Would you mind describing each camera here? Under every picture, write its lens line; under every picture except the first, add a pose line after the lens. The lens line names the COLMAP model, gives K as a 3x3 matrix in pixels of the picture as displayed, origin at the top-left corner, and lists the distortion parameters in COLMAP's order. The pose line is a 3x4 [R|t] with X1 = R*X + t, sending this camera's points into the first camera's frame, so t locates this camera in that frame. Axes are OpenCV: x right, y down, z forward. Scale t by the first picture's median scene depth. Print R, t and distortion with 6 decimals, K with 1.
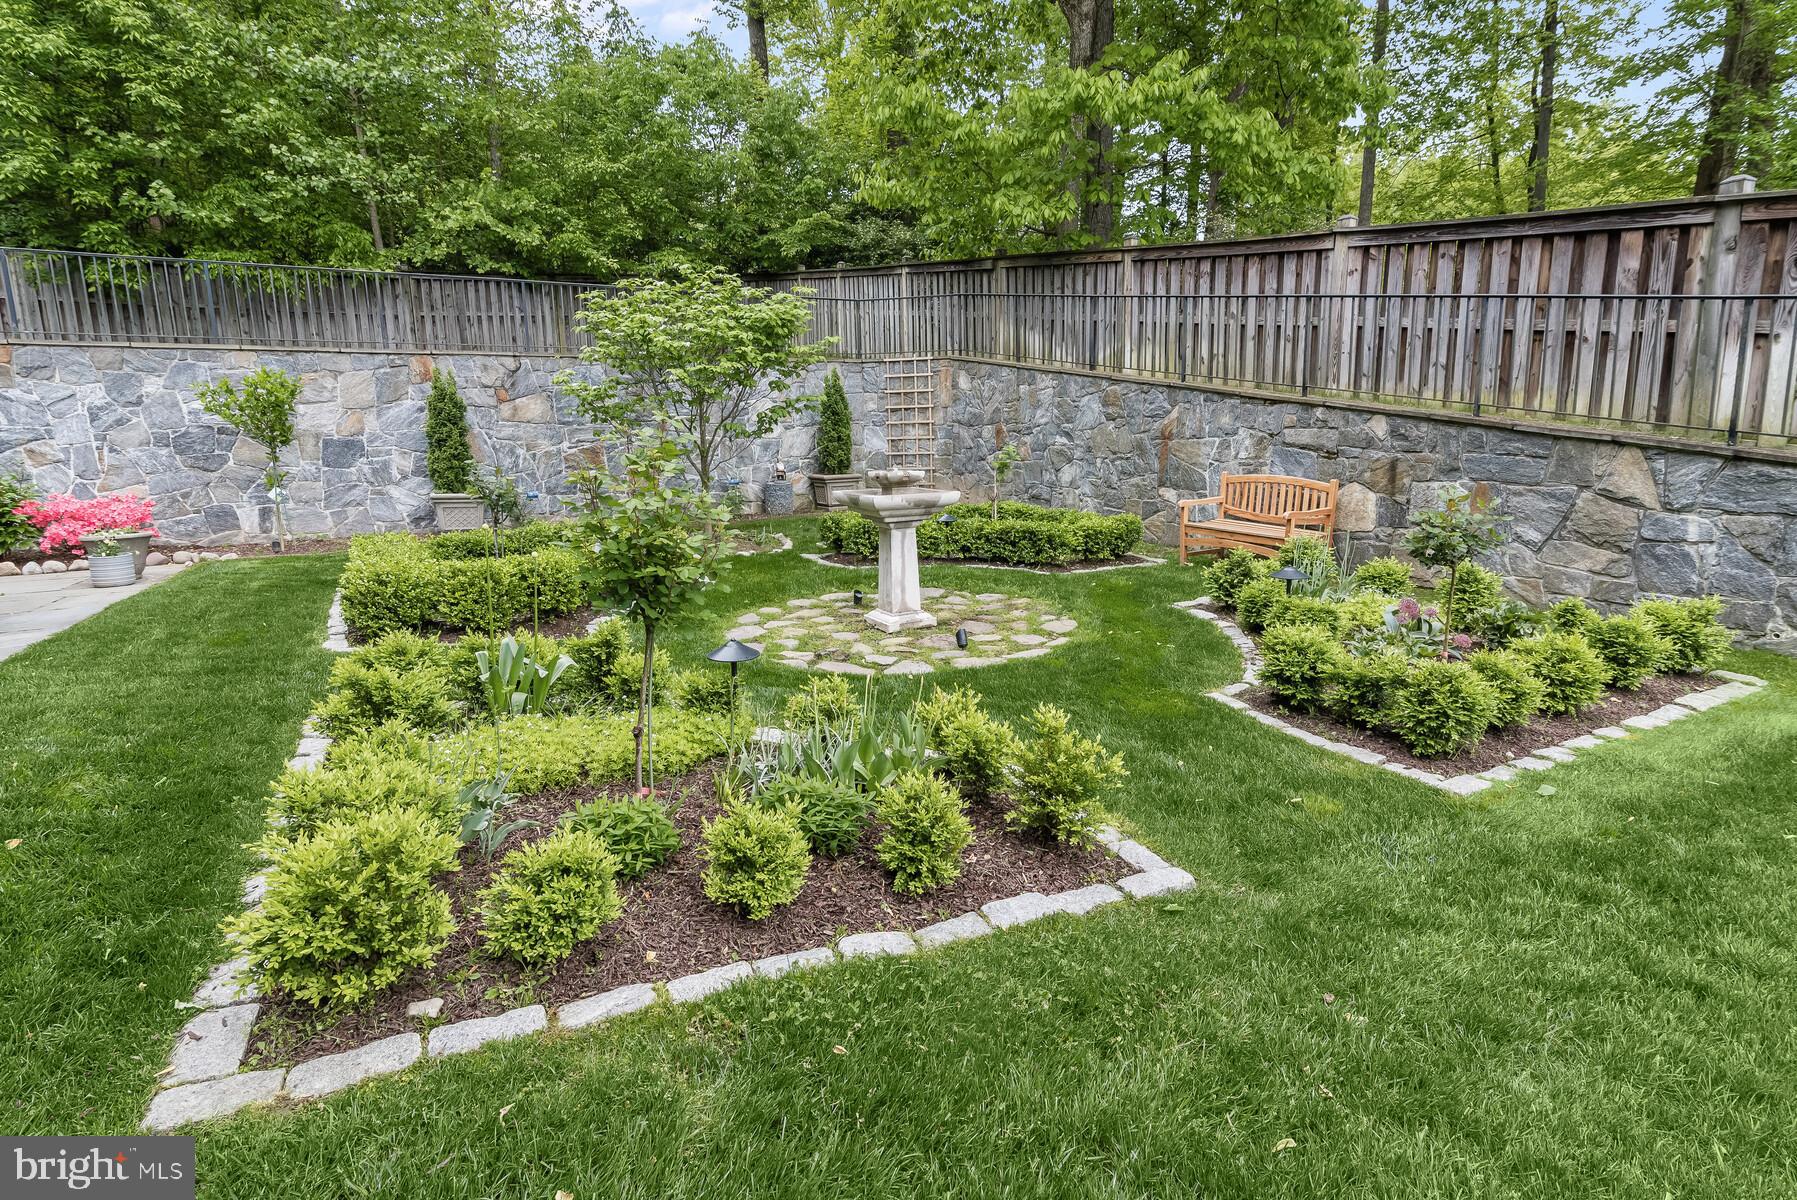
lens RADIAL K [[833.3, 0, 896.8], [0, 833.3, 566.1], [0, 0, 1]] dist [0.020662, -0.002832]
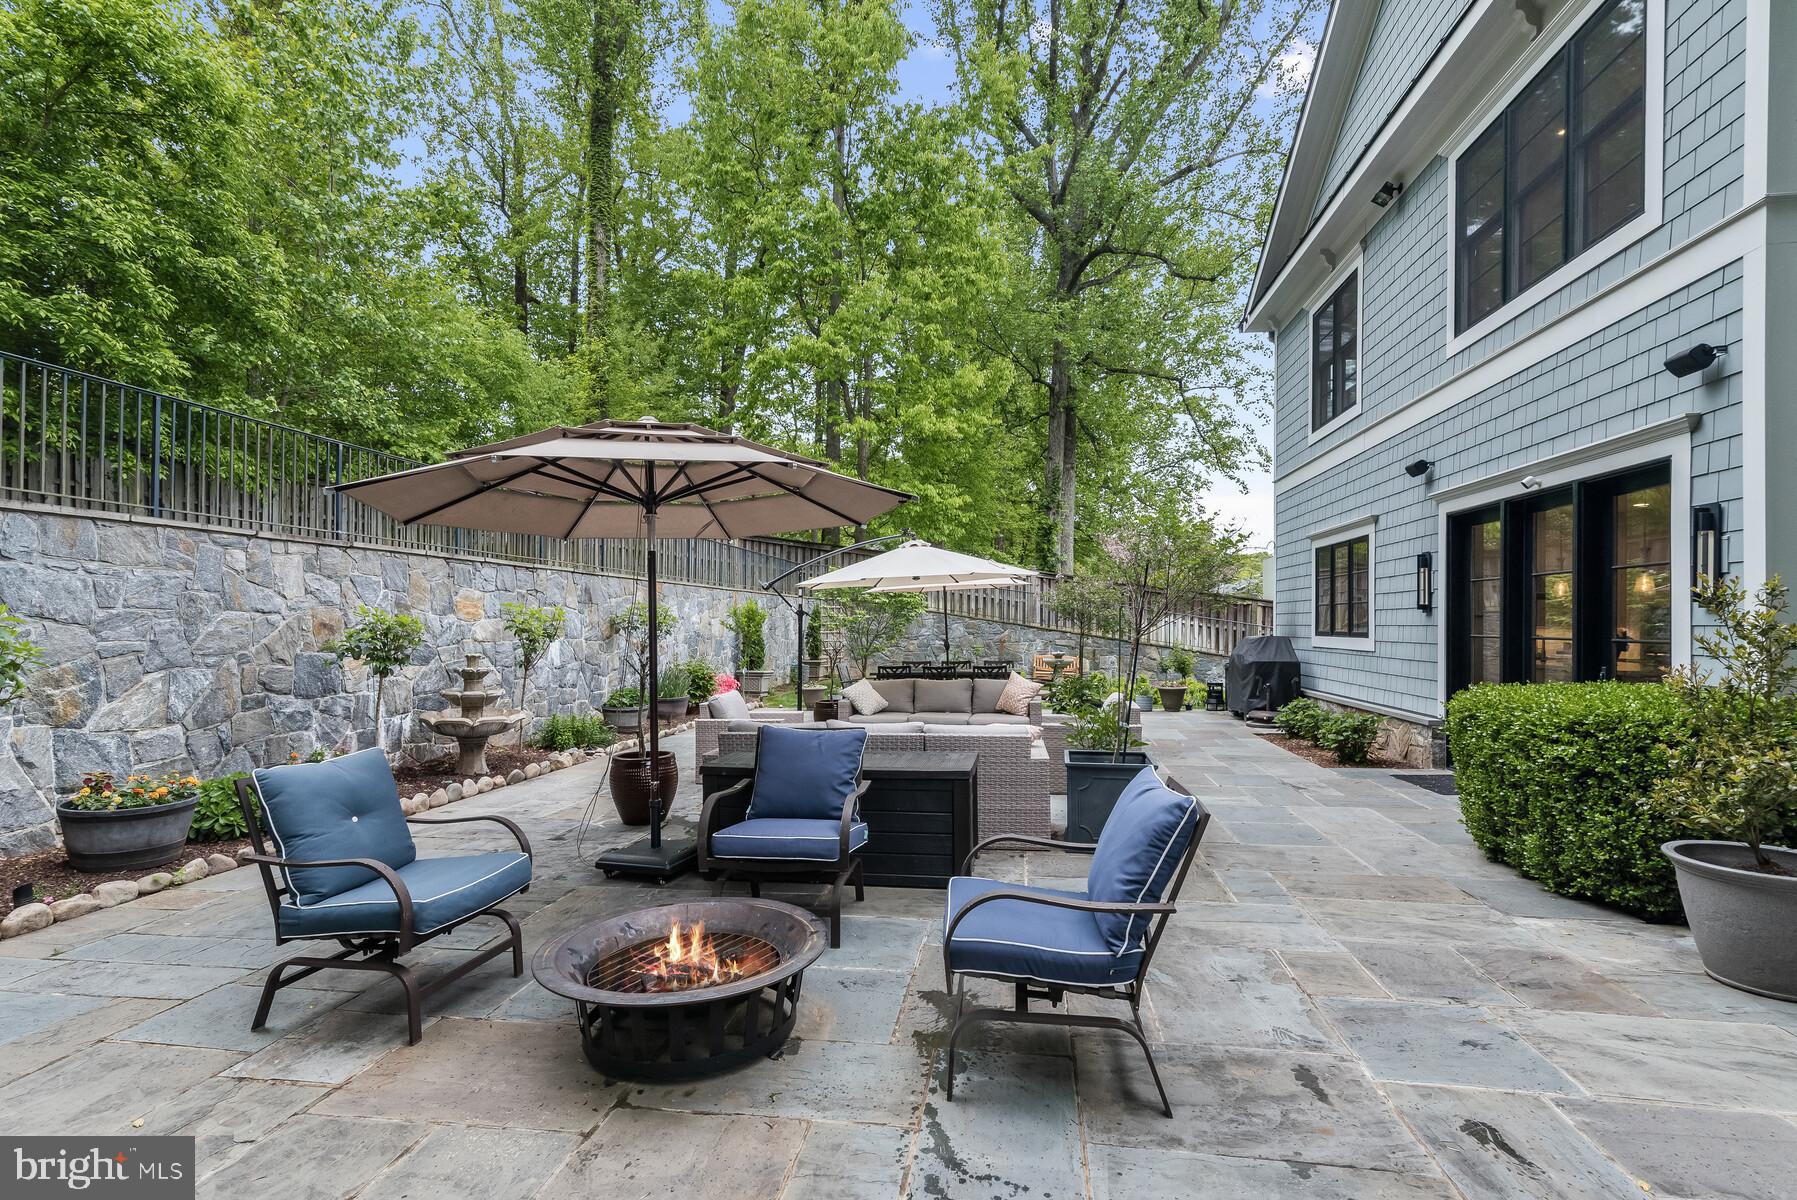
lens RADIAL K [[833.3, 0, 894.7], [0, 833.3, 616.0], [0, 0, 1]] dist [0.020662, -0.002832]
pose [[0.618645, 0.032151, 0.785012, -2.264848], [0.111255, 0.985509, -0.128040, 0.068942], [-0.777753, 0.166548, 0.606103, -0.364921]]
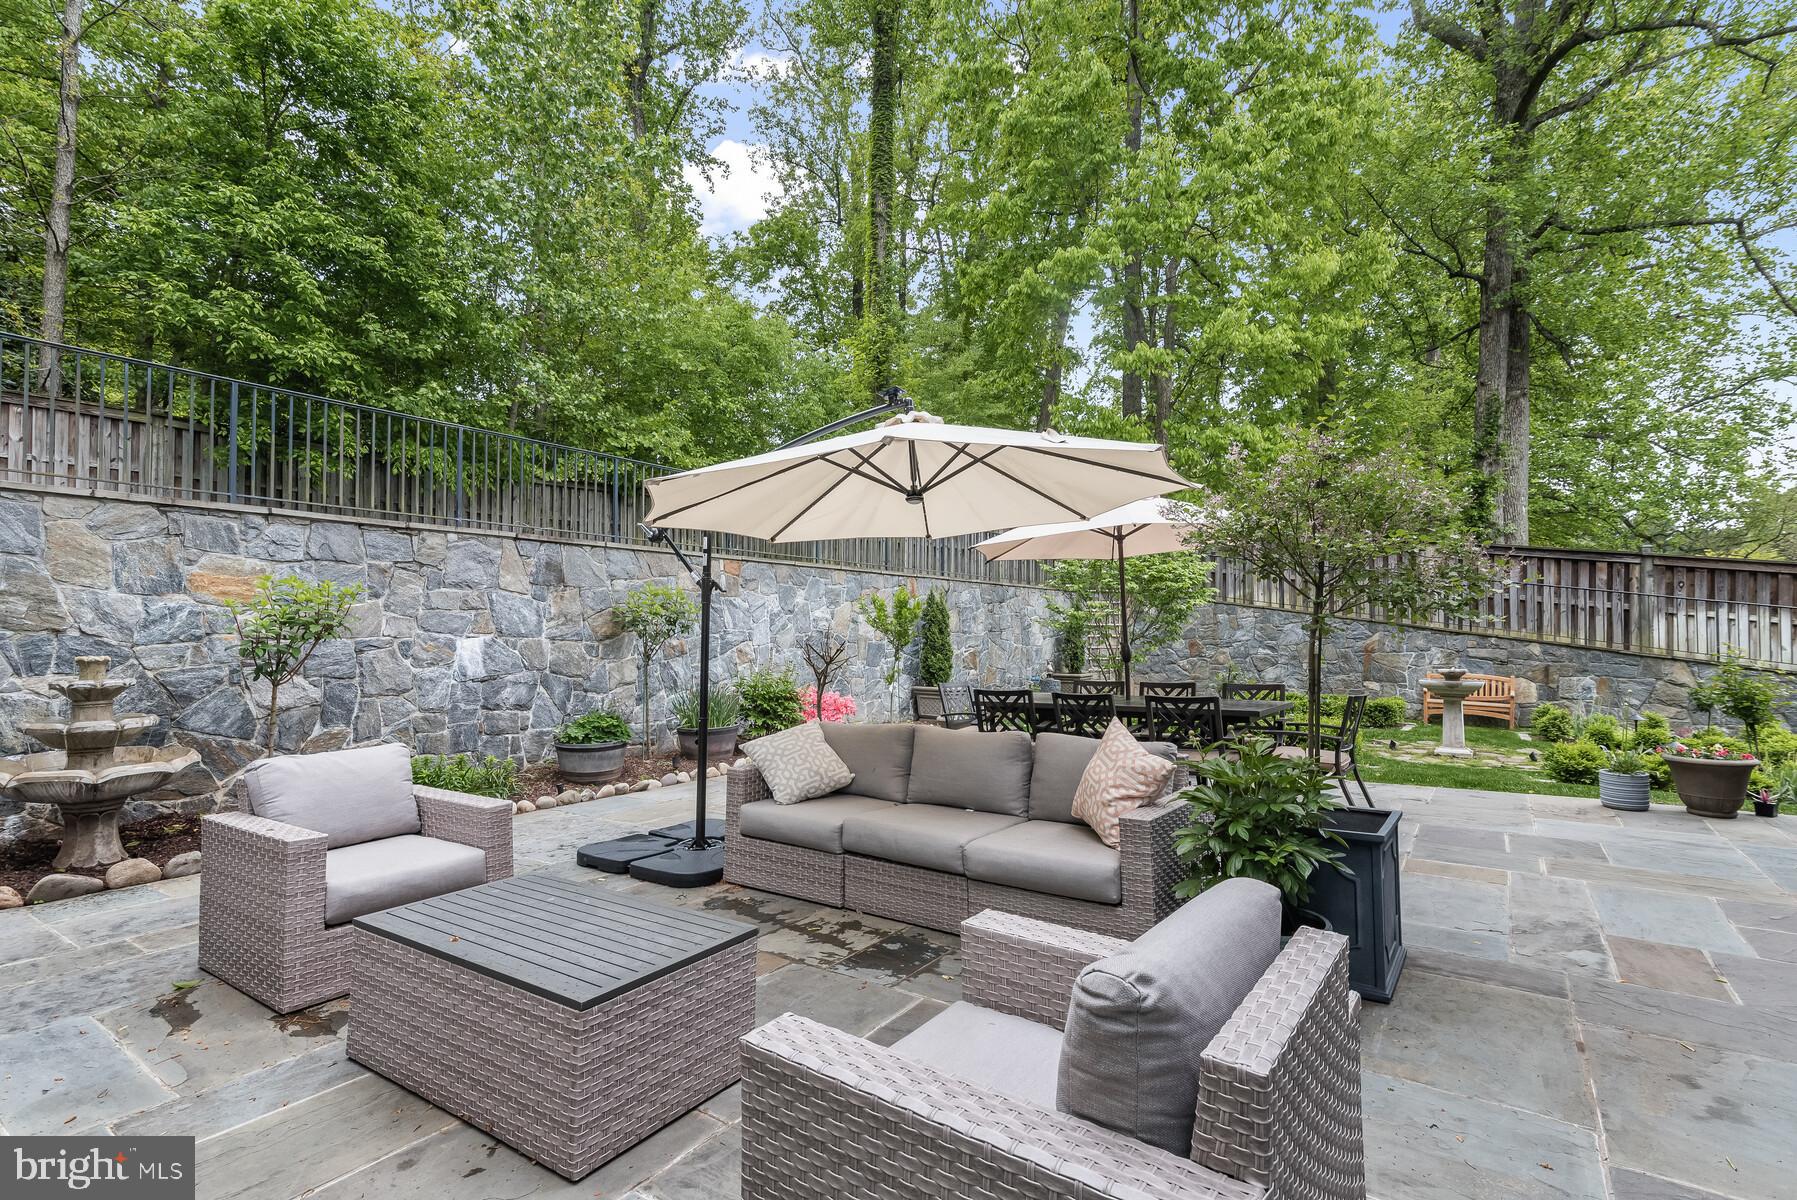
lens RADIAL K [[833.3, 0, 892.2], [0, 833.3, 612.5], [0, 0, 1]] dist [0.020662, -0.002832]
pose [[0.904425, 0.034071, 0.425269, -1.498561], [0.046838, 0.982851, -0.178353, 0.028262], [-0.424053, 0.181226, 0.887320, -0.111878]]
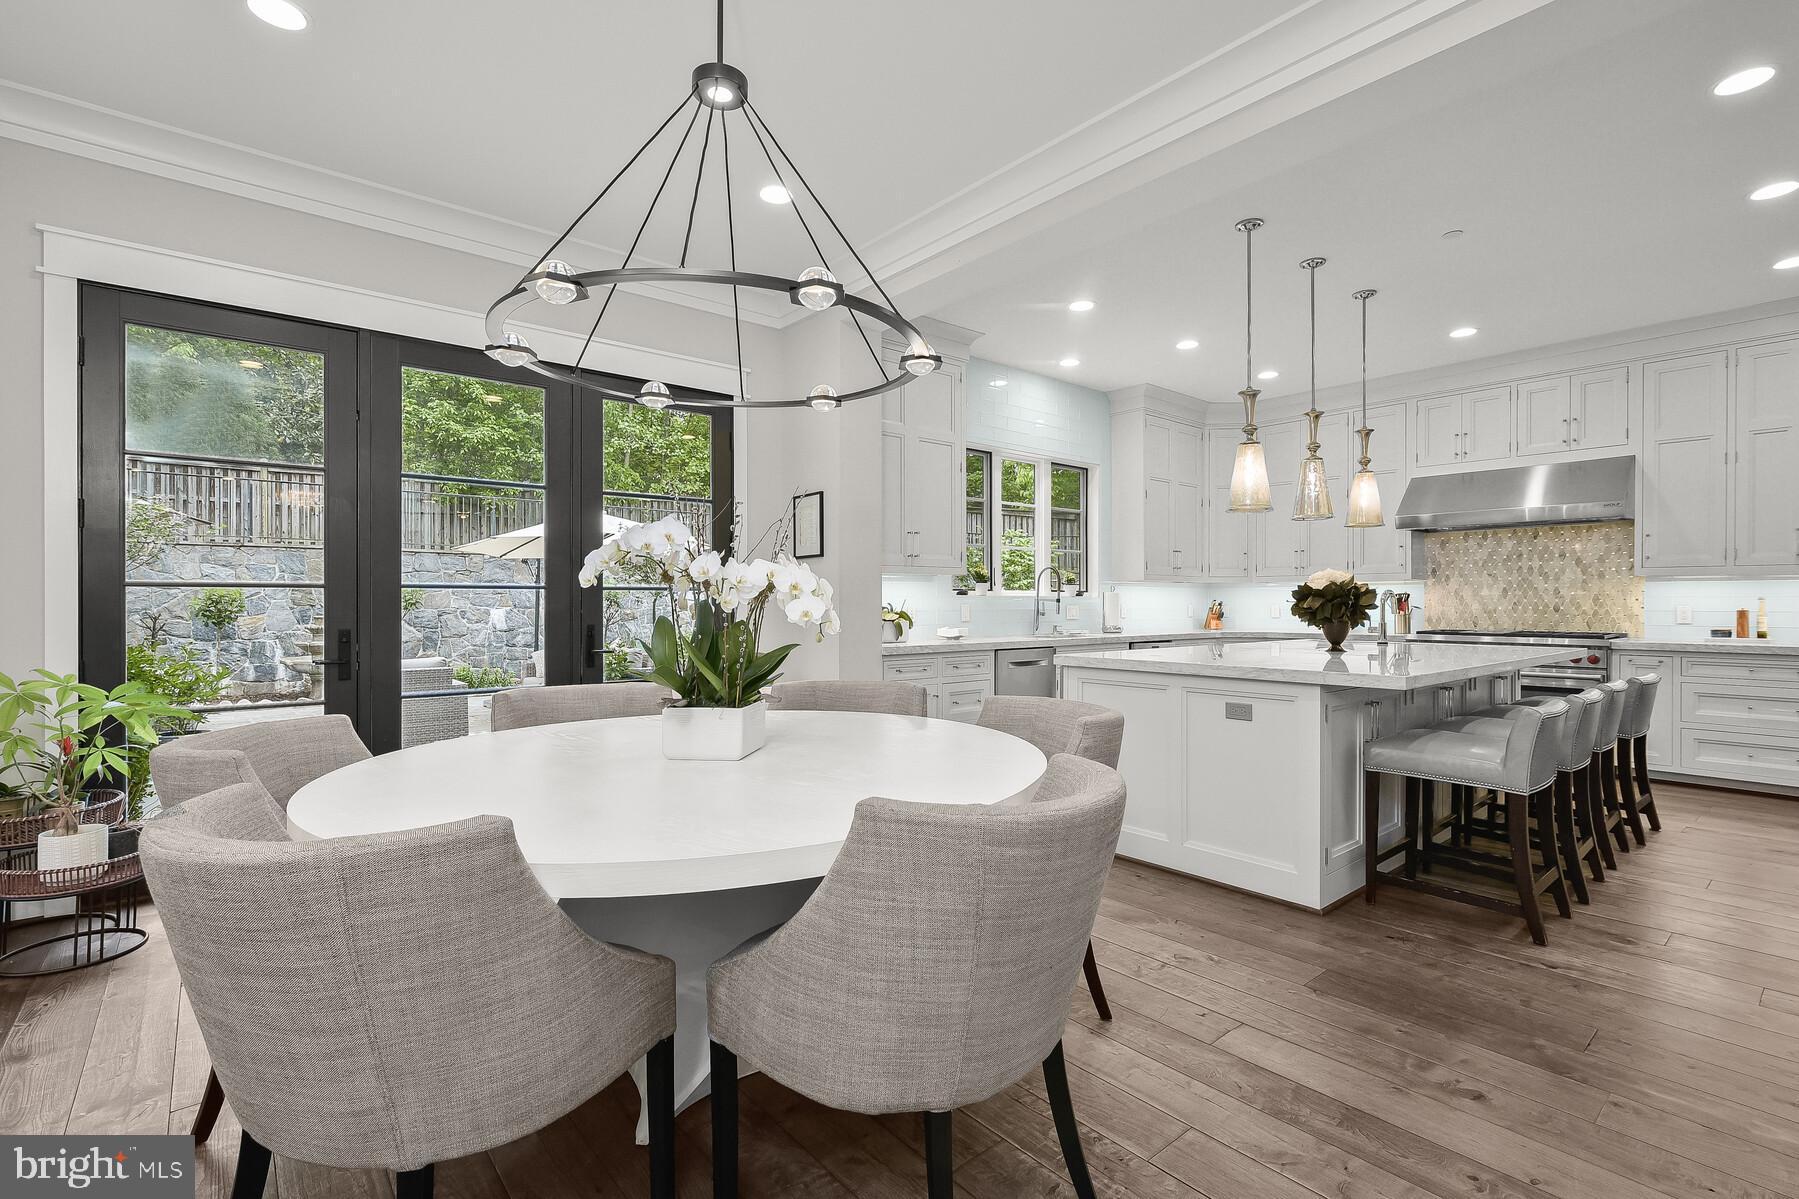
lens RADIAL K [[834.2, 0, 893.2], [0, 834.2, 602.2], [0, 0, 1]] dist [0.020662, -0.002832]
pose [[0.985164, 0.019802, 0.170467, -1.001413], [0.009841, 0.985167, -0.171318, 0.168125], [-0.171331, 0.170454, 0.970356, -0.961126]]
